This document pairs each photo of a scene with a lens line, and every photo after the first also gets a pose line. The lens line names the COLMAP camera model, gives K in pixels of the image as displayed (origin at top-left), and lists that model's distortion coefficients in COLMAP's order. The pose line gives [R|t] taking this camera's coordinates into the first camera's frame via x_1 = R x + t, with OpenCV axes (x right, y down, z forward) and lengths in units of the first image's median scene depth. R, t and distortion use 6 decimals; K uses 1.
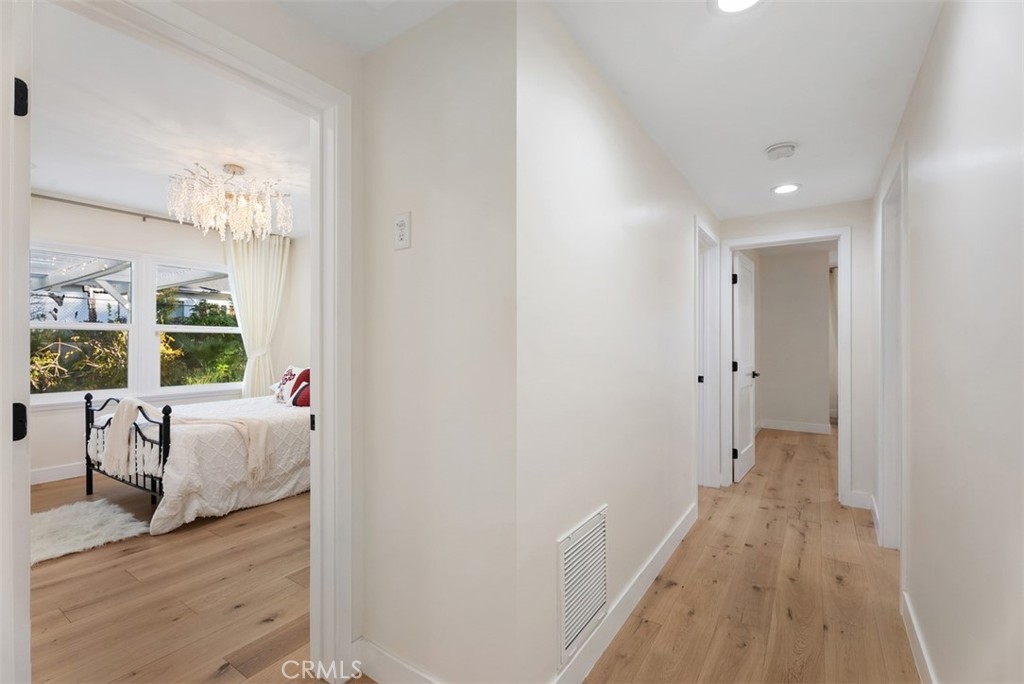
lens RADIAL K [[461.5, 0, 514.8], [0, 461.5, 342.5], [0, 0, 1]] dist [0.010572, -0.001941]
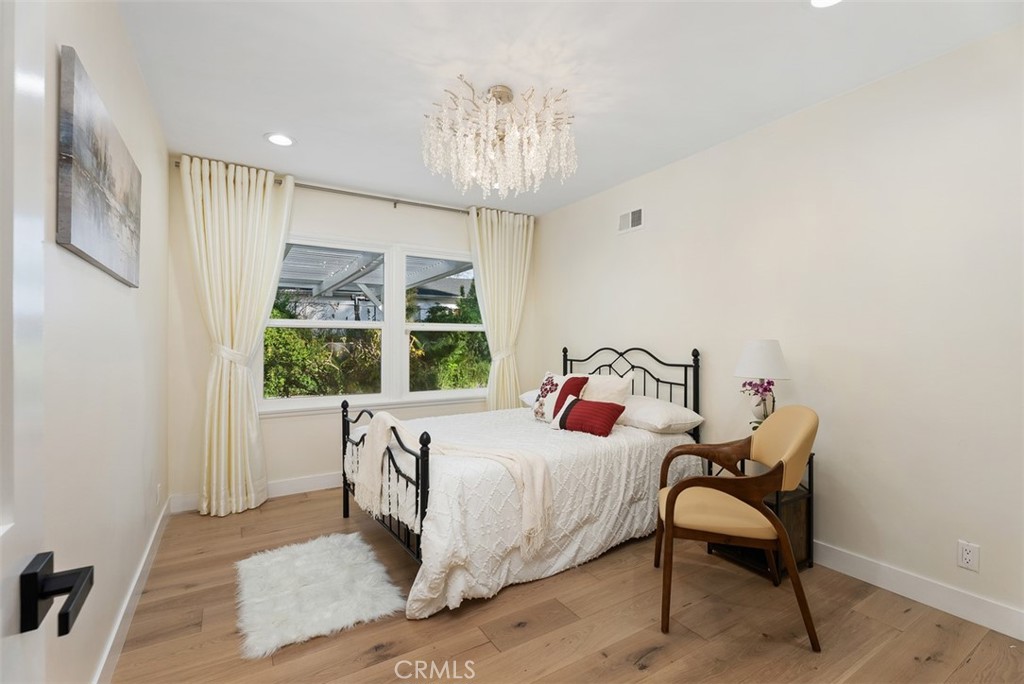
lens RADIAL K [[461.5, 0, 511.5], [0, 461.5, 343.2], [0, 0, 1]] dist [0.010572, -0.001941]
pose [[0.913319, -0.001068, -0.407243, -0.286694], [0.001928, 0.999997, 0.001702, 0.001501], [0.407240, -0.002340, 0.913318, 0.345476]]
